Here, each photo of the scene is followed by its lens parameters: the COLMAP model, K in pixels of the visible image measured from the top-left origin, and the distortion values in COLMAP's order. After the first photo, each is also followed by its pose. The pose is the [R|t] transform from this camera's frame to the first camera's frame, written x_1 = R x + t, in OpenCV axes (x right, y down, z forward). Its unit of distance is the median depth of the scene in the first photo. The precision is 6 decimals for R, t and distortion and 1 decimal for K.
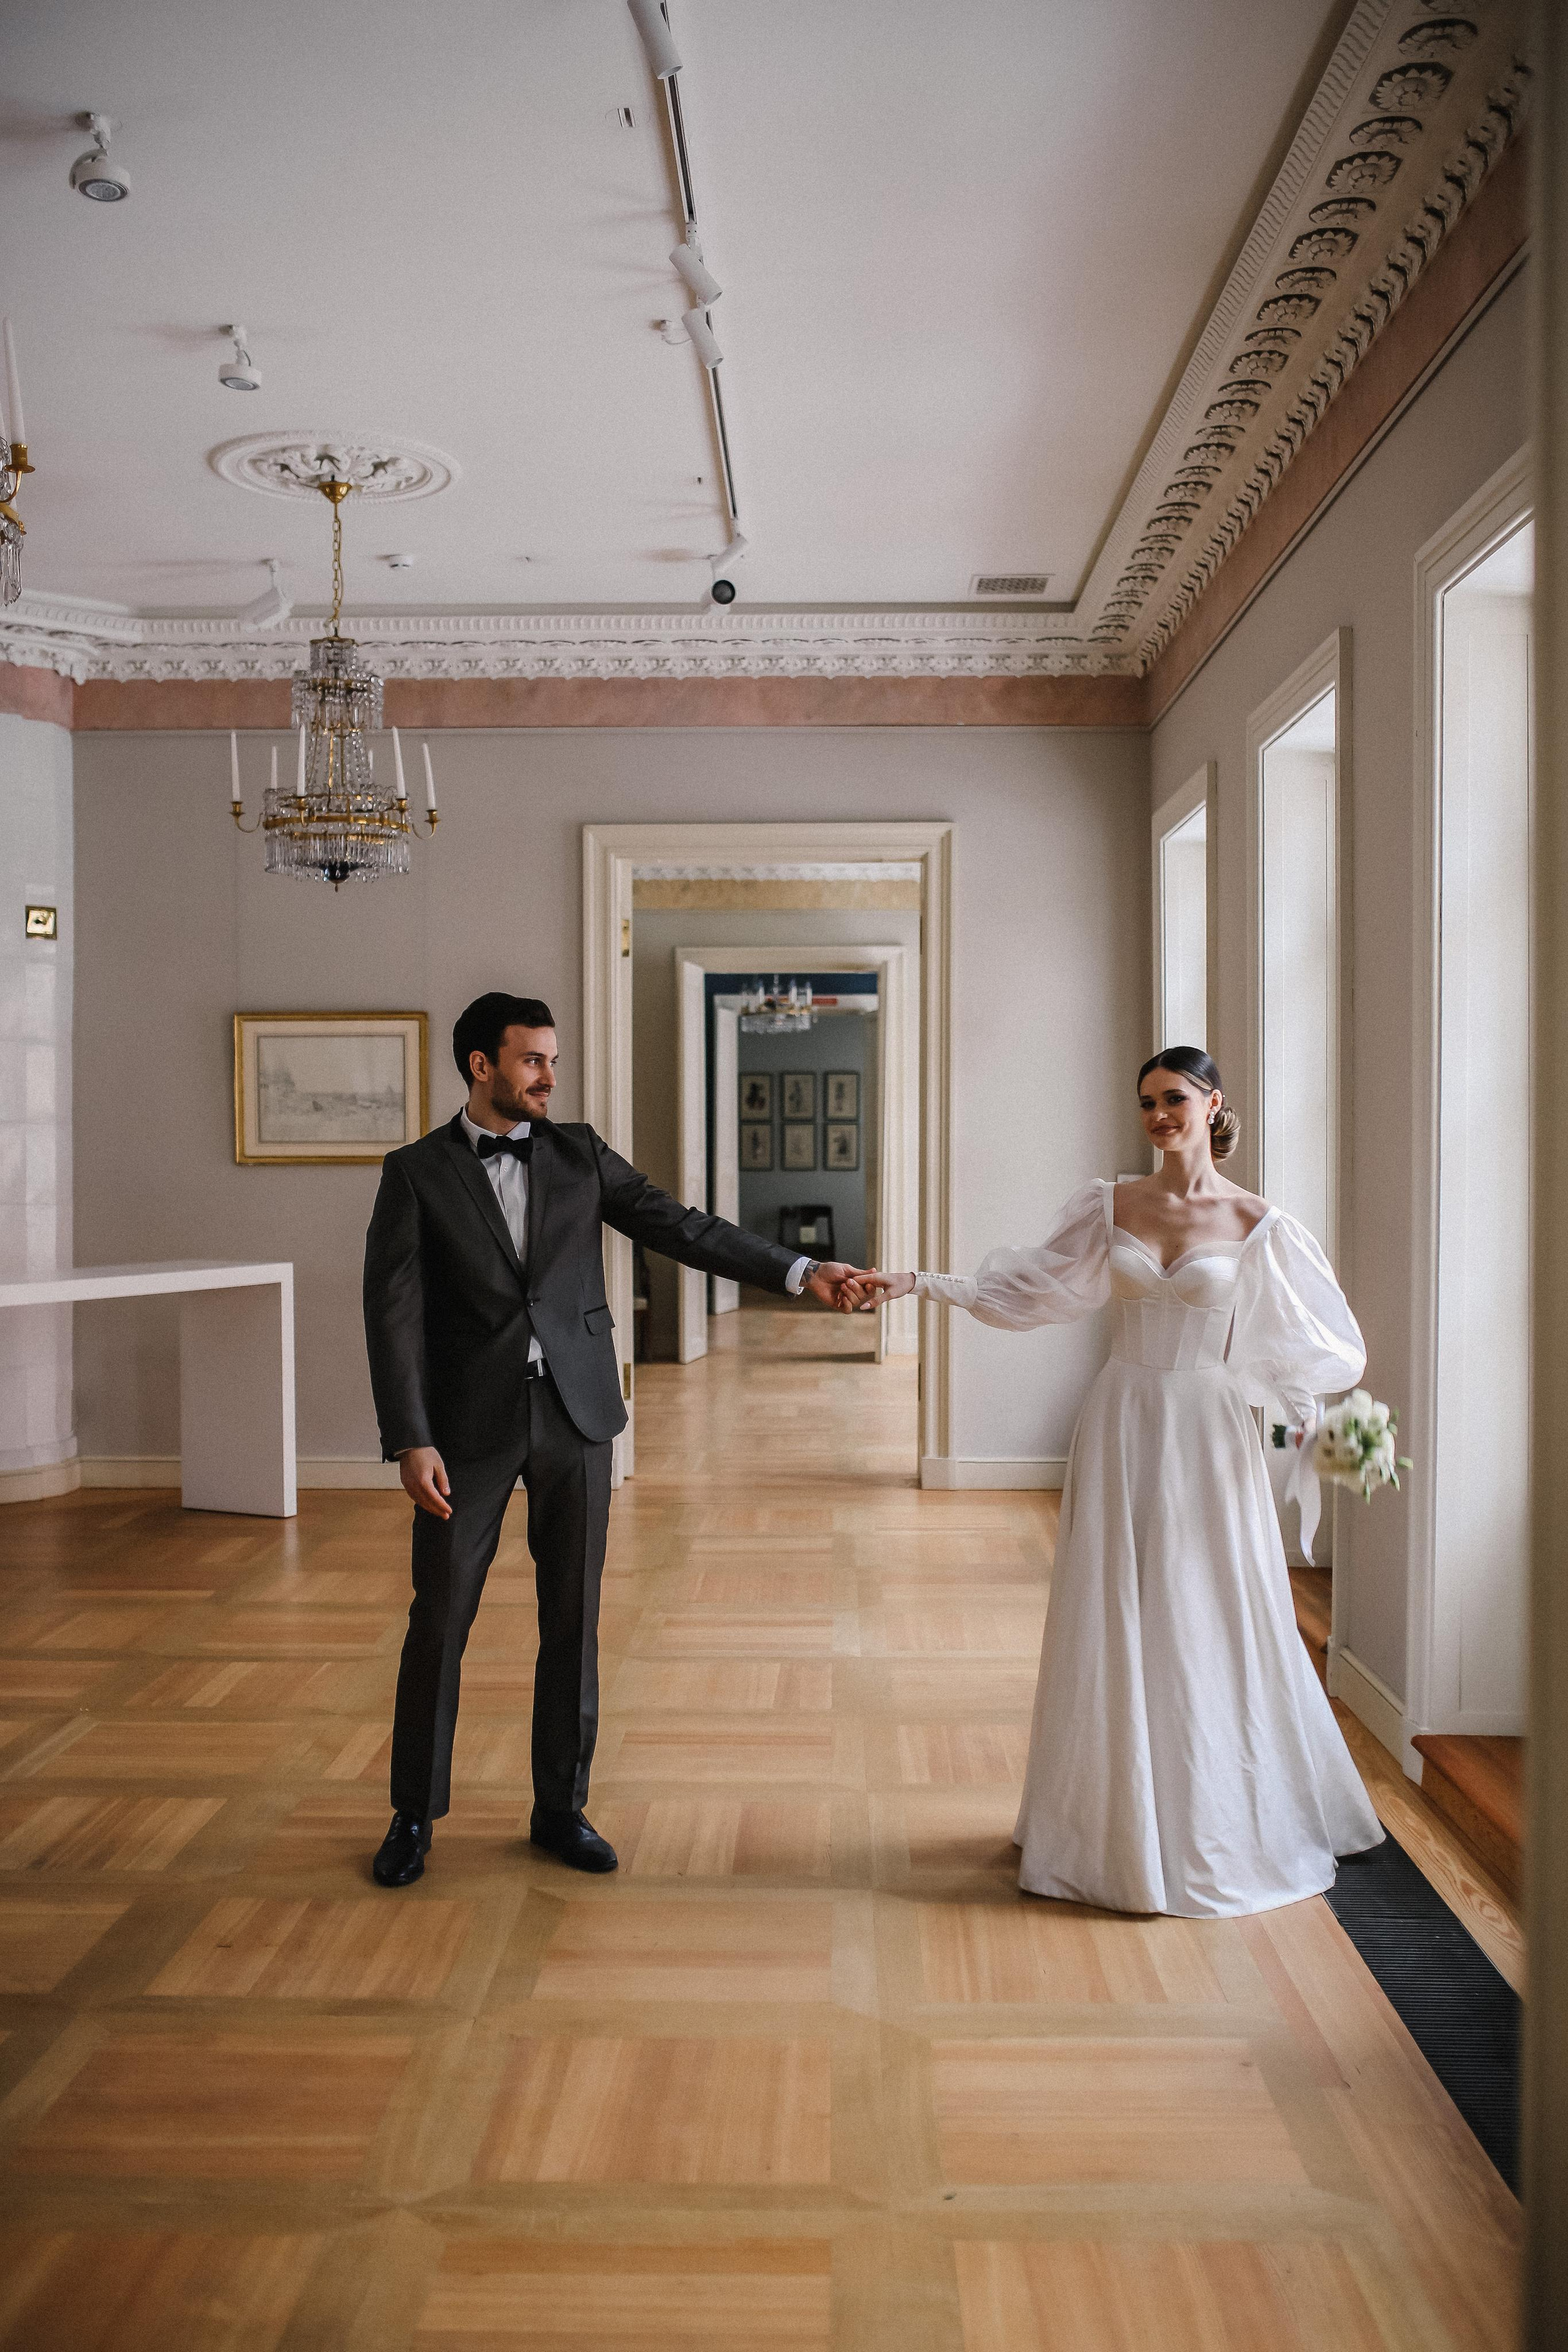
lens RADIAL K [[2311.0, 0, 784.0], [0, 2311.0, 1176.0], [0, 0, 1]] dist [-0.068516, 0.132141]
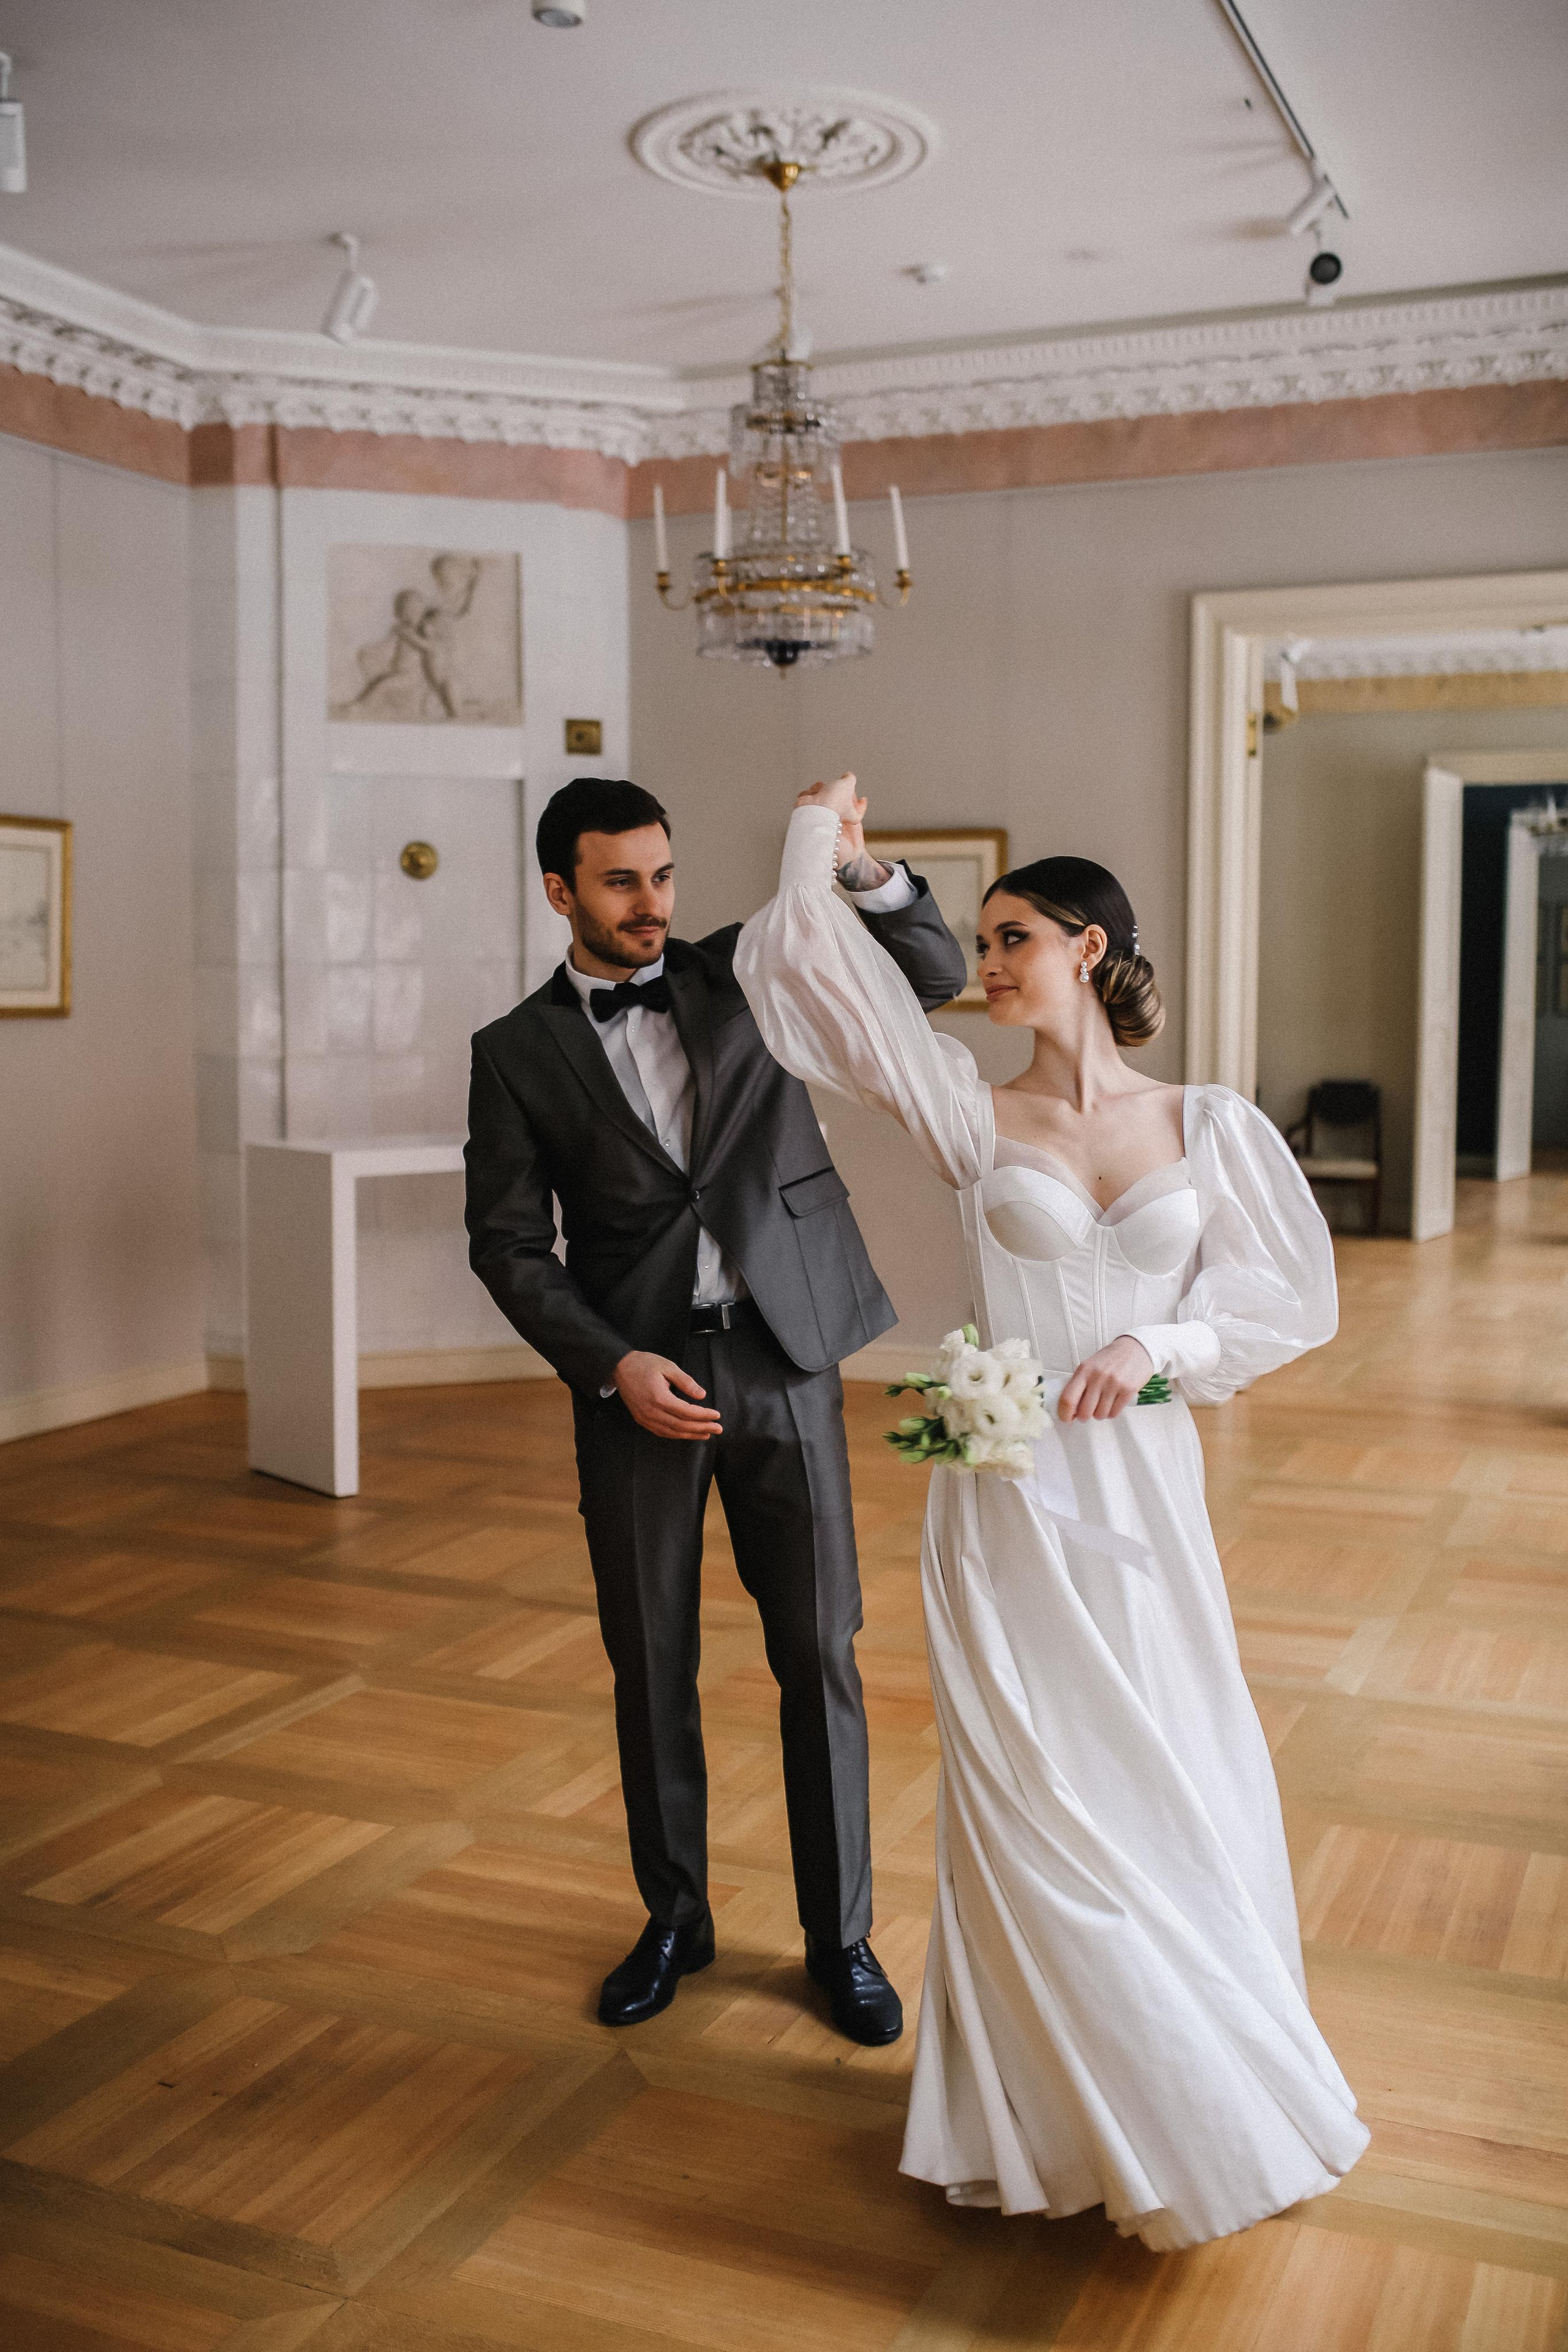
lens RADIAL K [[2330.0, 0, 779.6], [0, 2330.0, 1178.0], [0, 0, 1]] dist [-0.063170, 0.104858]
pose [[0.926839, 0.035404, -0.373786, 0.091096], [-0.008620, 0.997288, 0.073088, -0.005538], [0.375360, -0.064519, 0.924631, 0.176119]]
